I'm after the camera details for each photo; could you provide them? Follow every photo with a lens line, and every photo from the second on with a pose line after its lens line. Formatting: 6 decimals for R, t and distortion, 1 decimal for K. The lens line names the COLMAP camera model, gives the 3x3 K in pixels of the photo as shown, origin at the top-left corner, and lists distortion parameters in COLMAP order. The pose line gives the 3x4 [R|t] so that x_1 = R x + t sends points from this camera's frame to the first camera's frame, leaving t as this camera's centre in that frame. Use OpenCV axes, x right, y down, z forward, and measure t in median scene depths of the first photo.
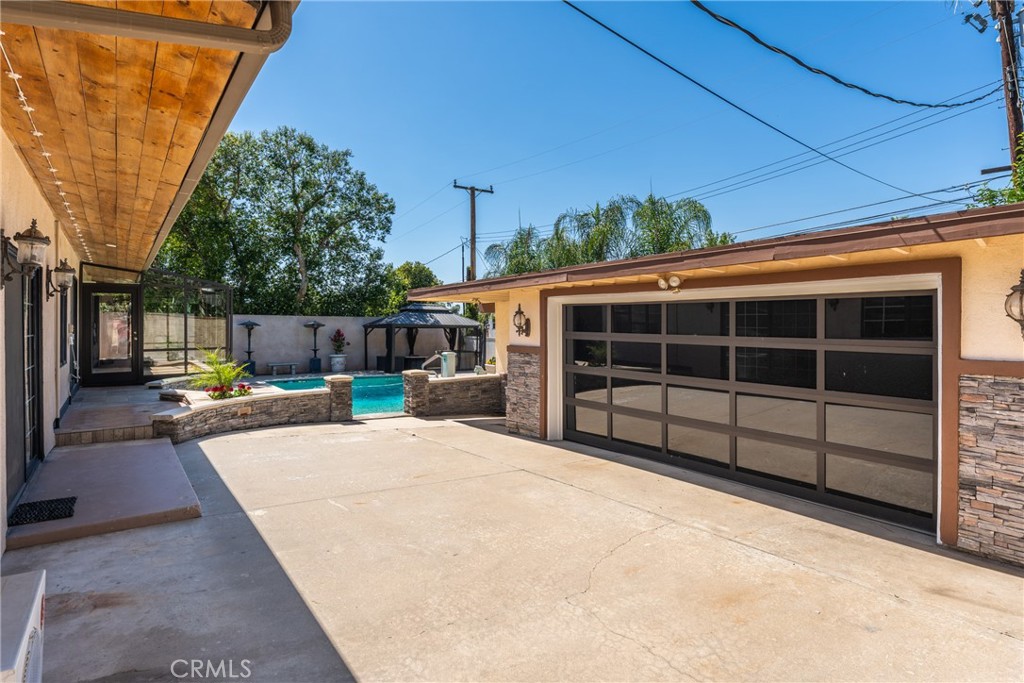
lens RADIAL K [[565.5, 0, 512.0], [0, 565.5, 341.5], [0, 0, 1]] dist [0.002581, 0.000726]
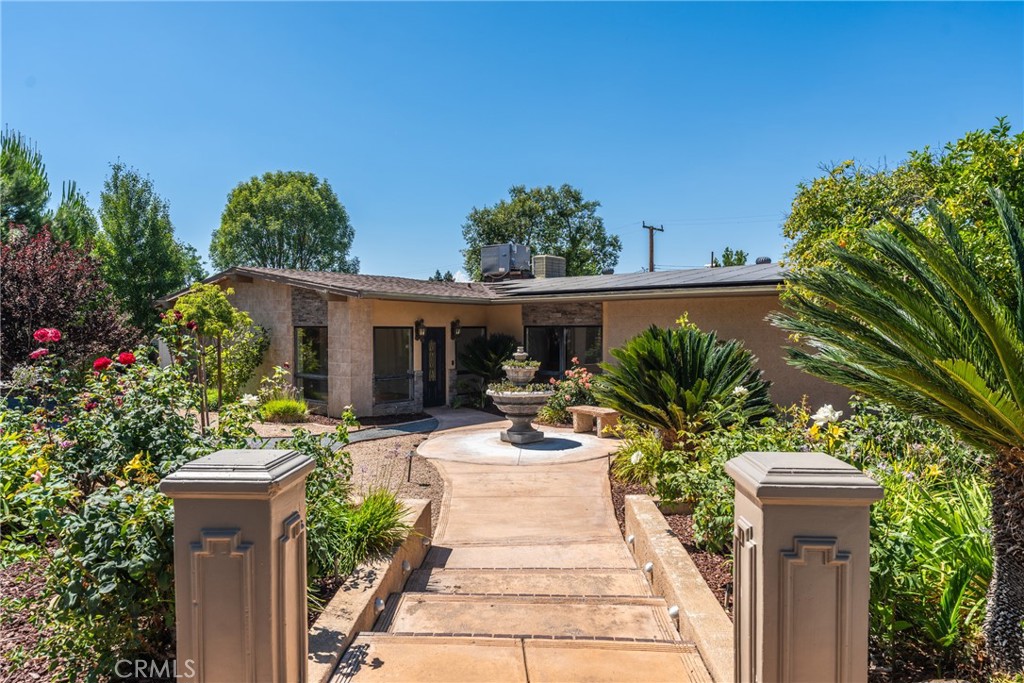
lens RADIAL K [[672.4, 0, 512.0], [0, 672.4, 341.5], [0, 0, 1]] dist [0.002926, 0.001350]
pose [[0.963948, -0.003485, 0.266067, -4.724550], [0.002462, 0.999988, 0.004179, -0.092539], [-0.266078, -0.003373, 0.963946, -2.441762]]
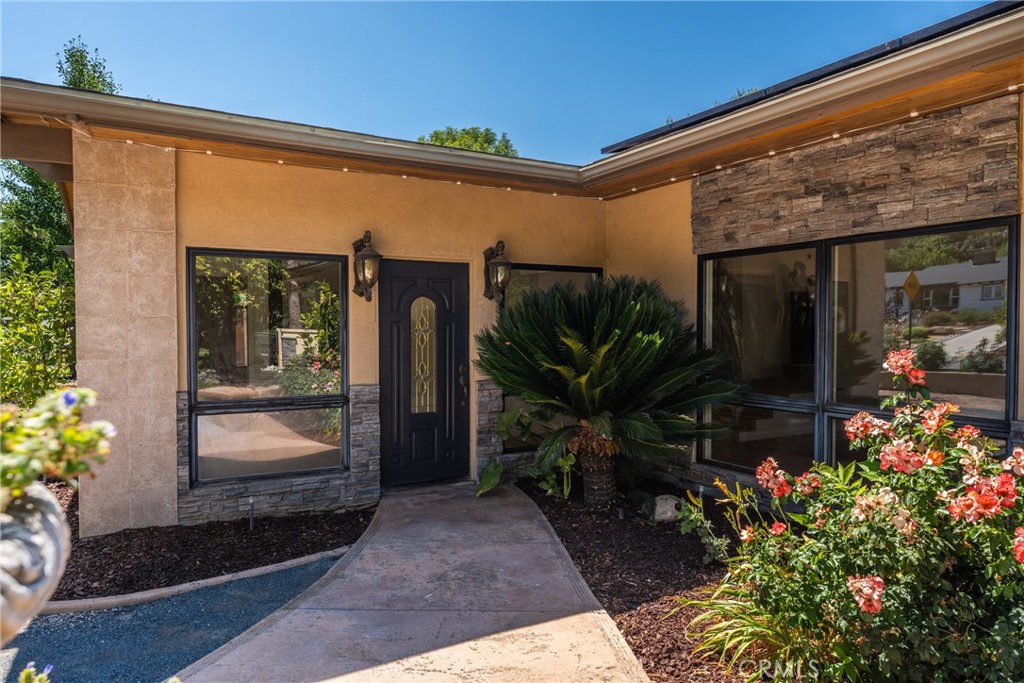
lens RADIAL K [[672.4, 0, 512.0], [0, 672.4, 341.5], [0, 0, 1]] dist [0.002926, 0.001350]
pose [[0.996439, 0.003467, -0.084248, -3.894803], [-0.002773, 0.999961, 0.008346, -0.014517], [0.084274, -0.008083, 0.996410, -0.097023]]
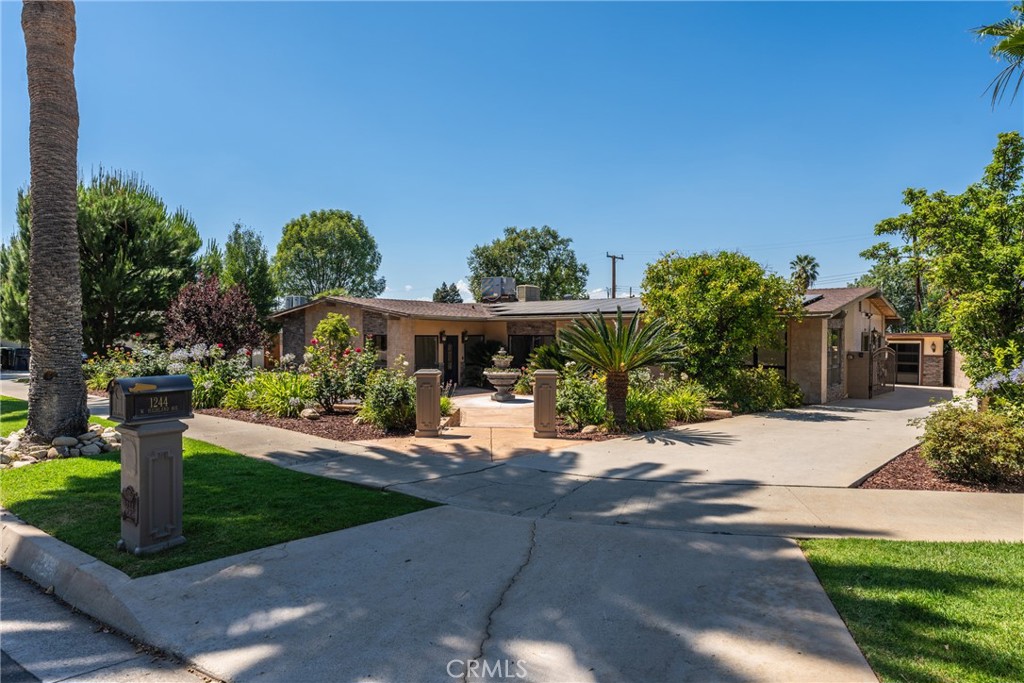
lens RADIAL K [[615.9, 0, 512.0], [0, 615.9, 341.5], [0, 0, 1]] dist [-0.001619, -0.000840]
pose [[0.963225, 0.001203, 0.268694, -5.081772], [-0.000968, 0.999999, -0.001009, -0.099581], [-0.268695, 0.000712, 0.963225, -4.060710]]
